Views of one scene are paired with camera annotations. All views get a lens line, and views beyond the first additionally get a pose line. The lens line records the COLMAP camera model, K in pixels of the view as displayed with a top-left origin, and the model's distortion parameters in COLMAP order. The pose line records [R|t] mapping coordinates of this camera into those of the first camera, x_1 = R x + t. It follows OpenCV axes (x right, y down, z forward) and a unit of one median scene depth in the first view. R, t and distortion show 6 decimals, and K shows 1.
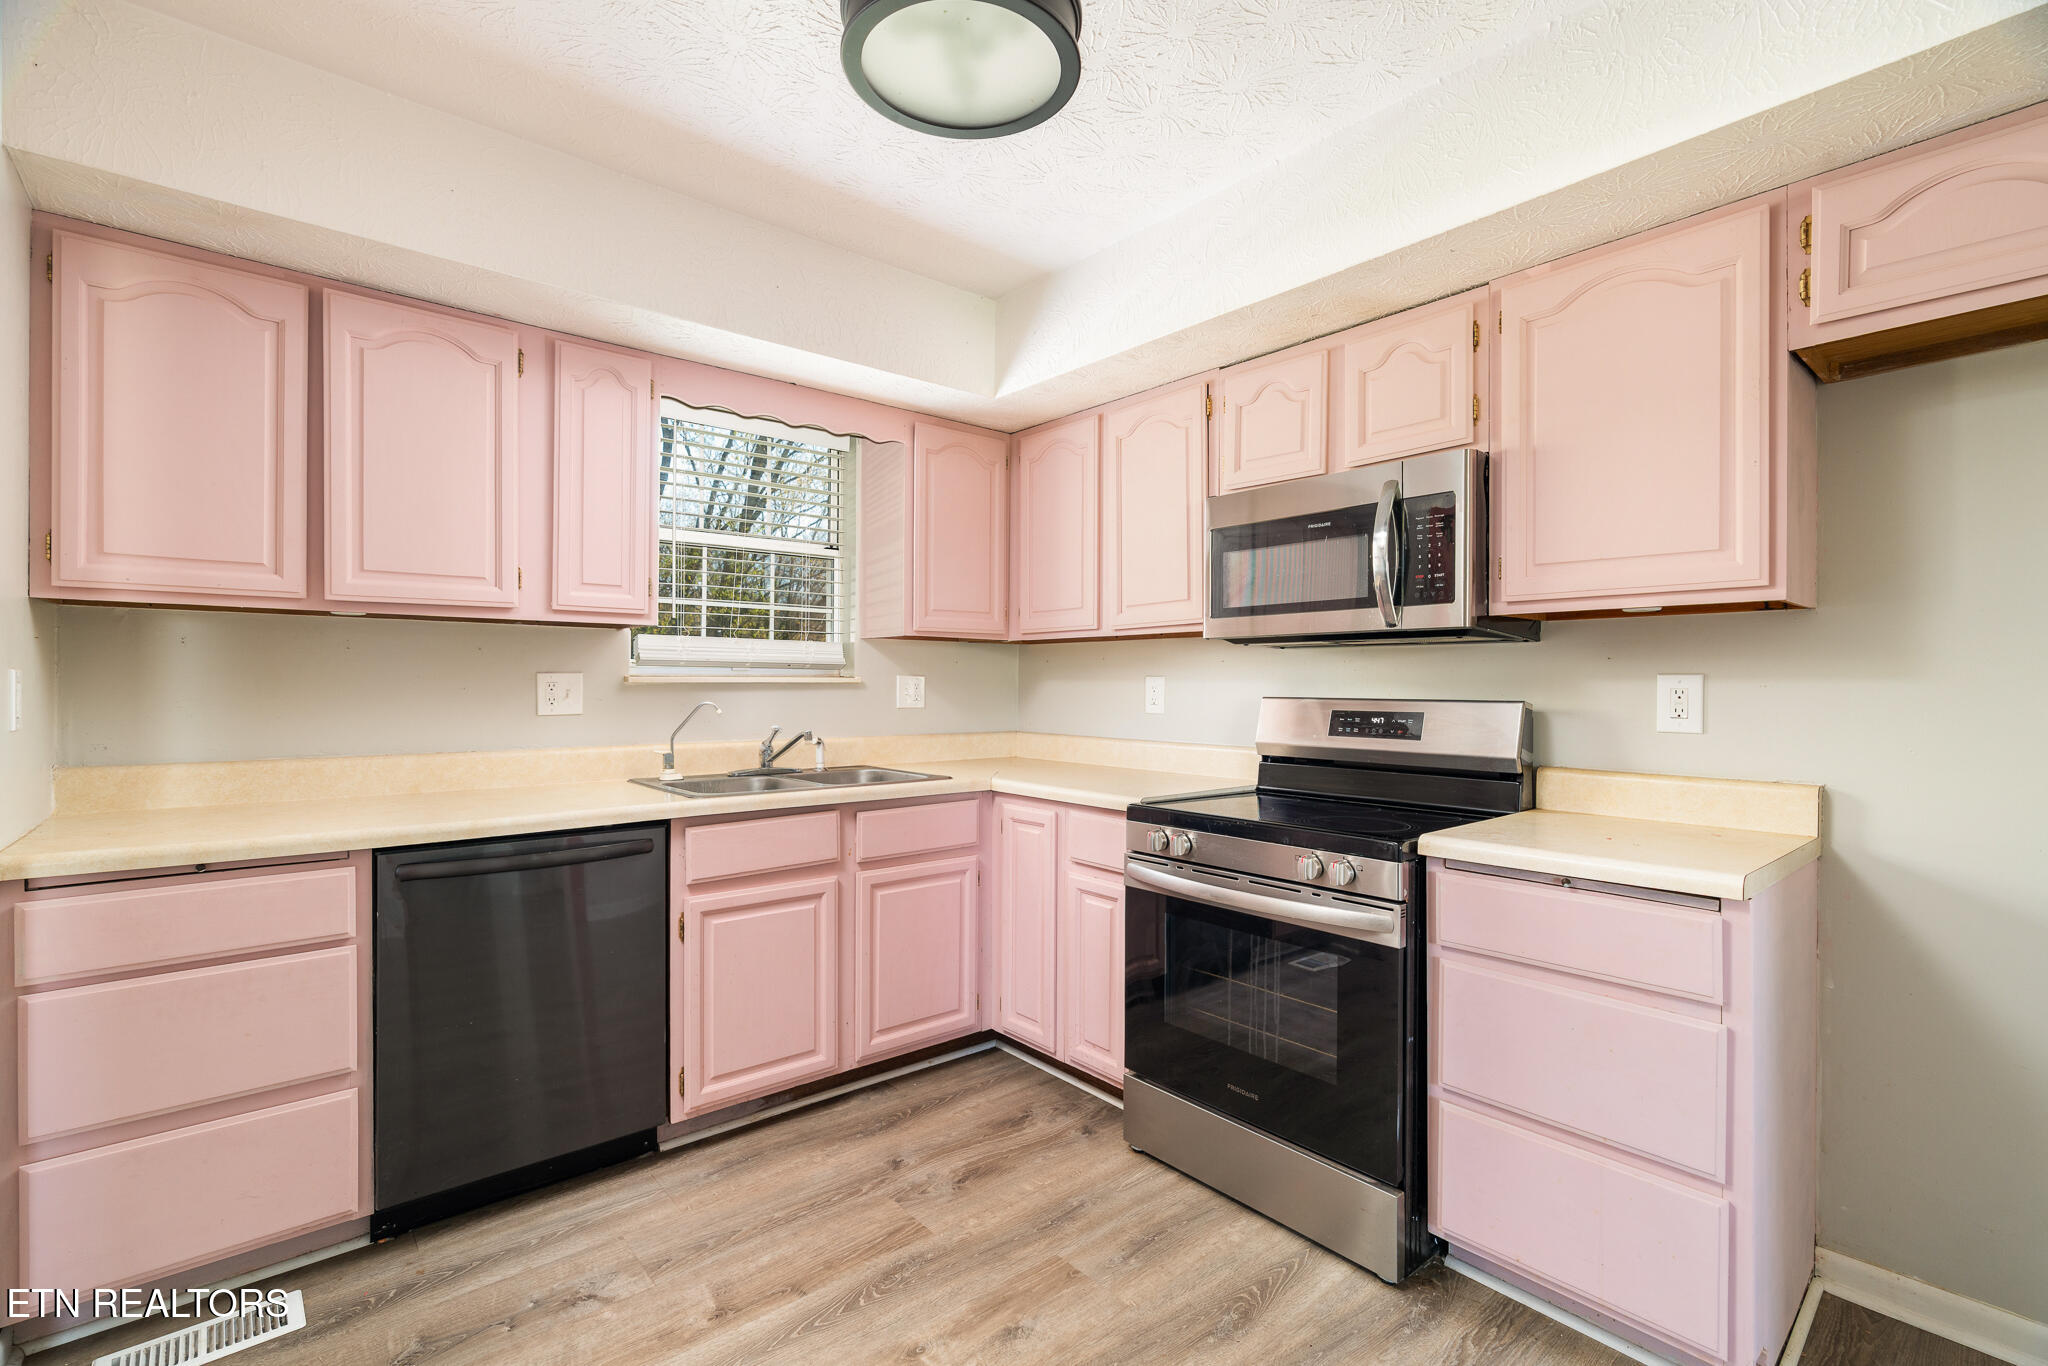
lens RADIAL K [[913.0, 0, 1024.0], [0, 913.0, 683.0], [0, 0, 1]] dist [0.000204, 0.000477]
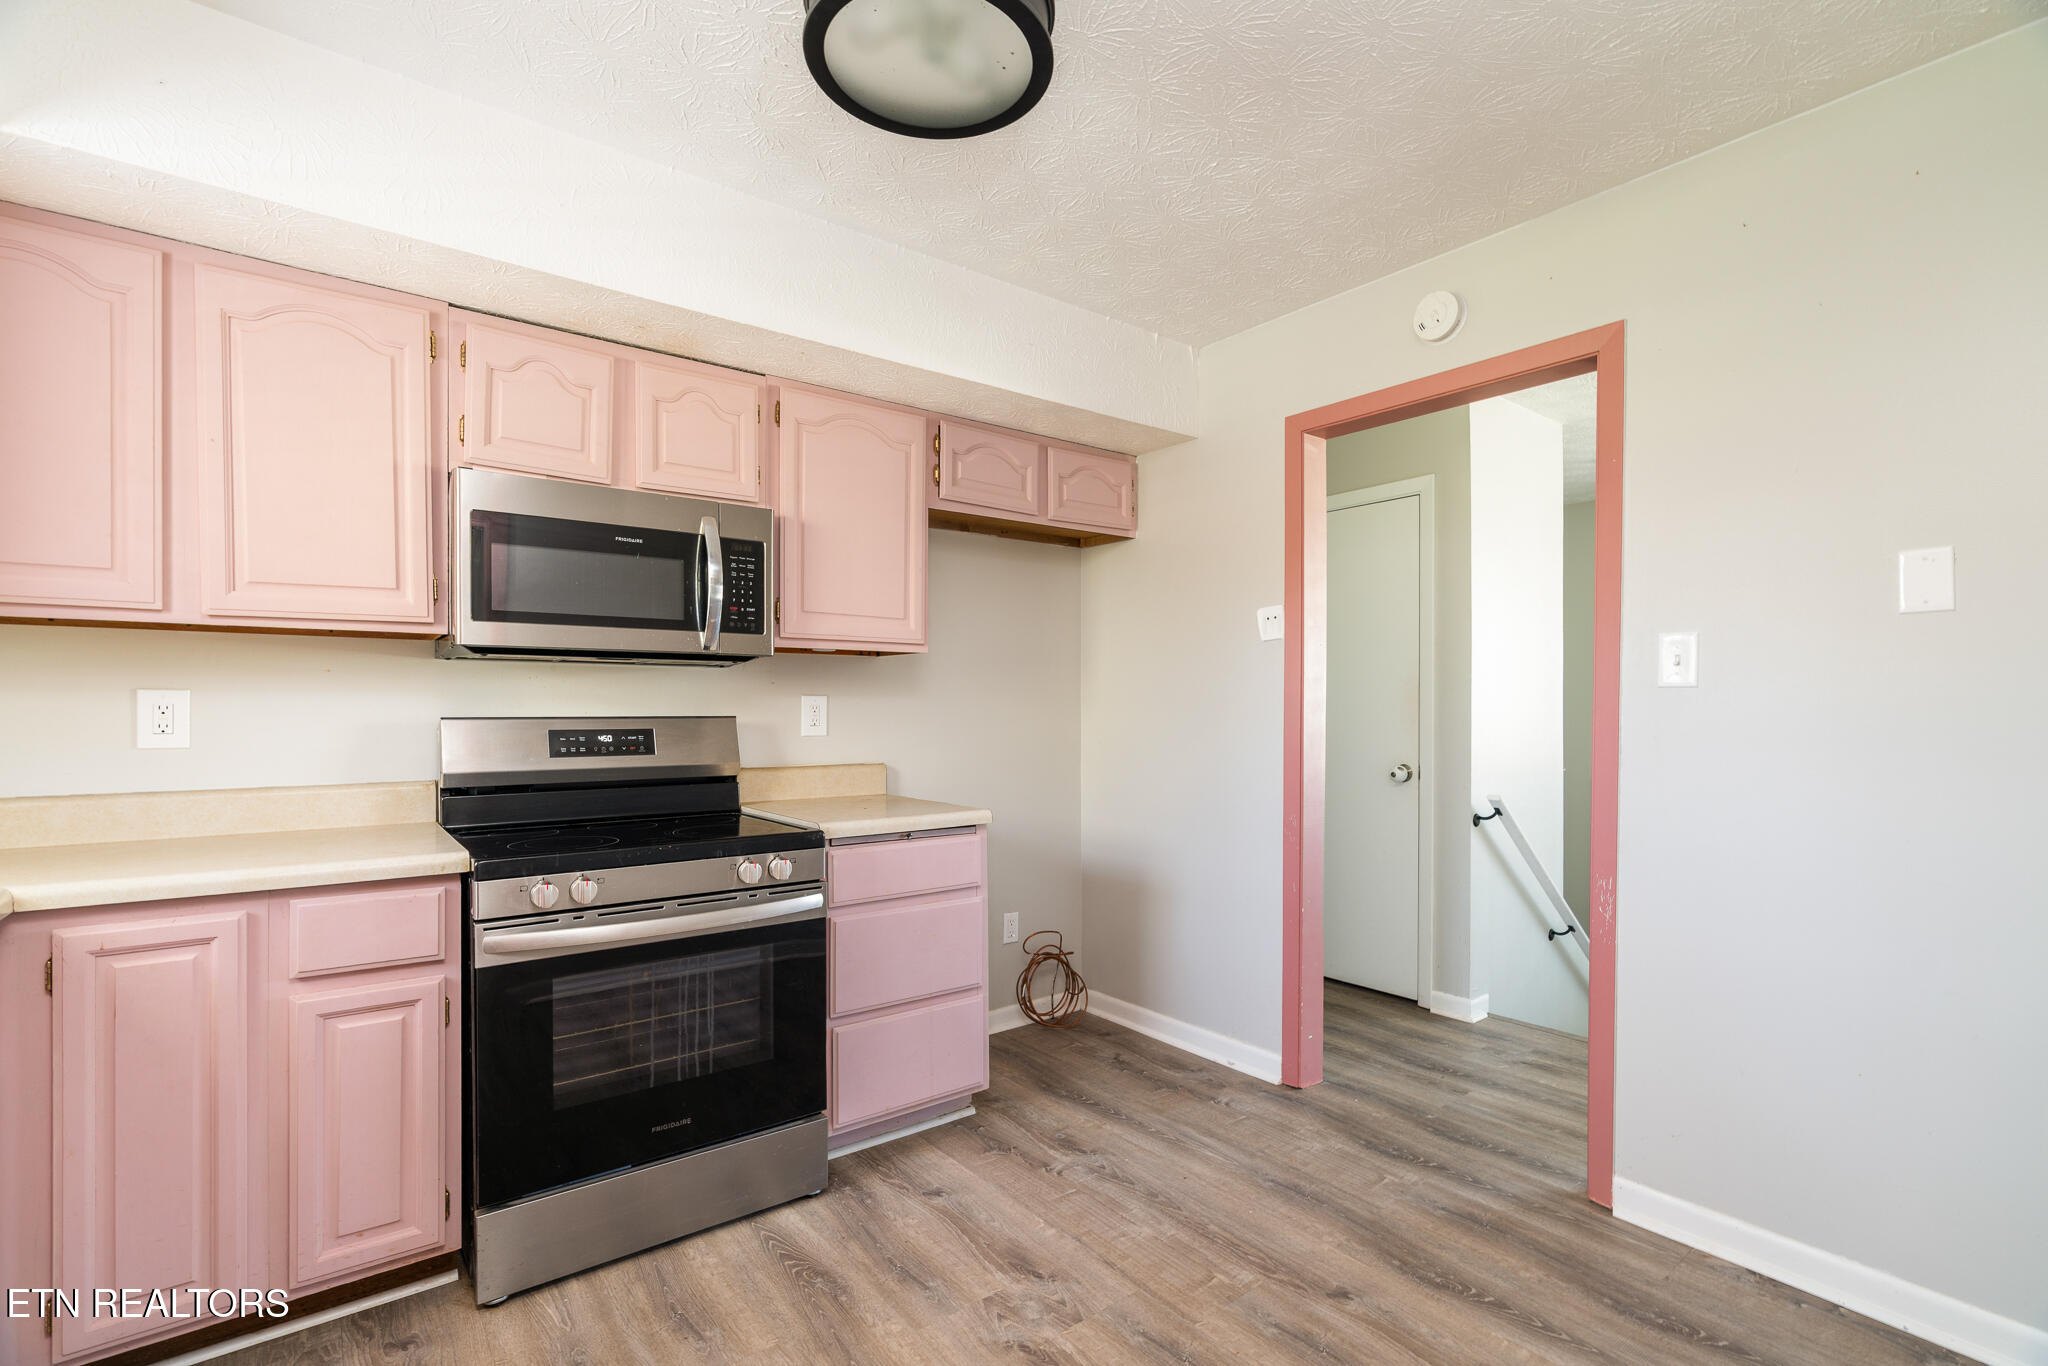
lens RADIAL K [[945.3, 0, 1023.8], [0, 945.3, 703.4], [0, 0, 1]] dist [-0.001672, -0.000134]
pose [[0.047037, -0.004981, 0.998881, -0.670006], [-0.005715, 0.999970, 0.005255, -0.005303], [-0.998877, -0.005956, 0.047007, 0.530710]]
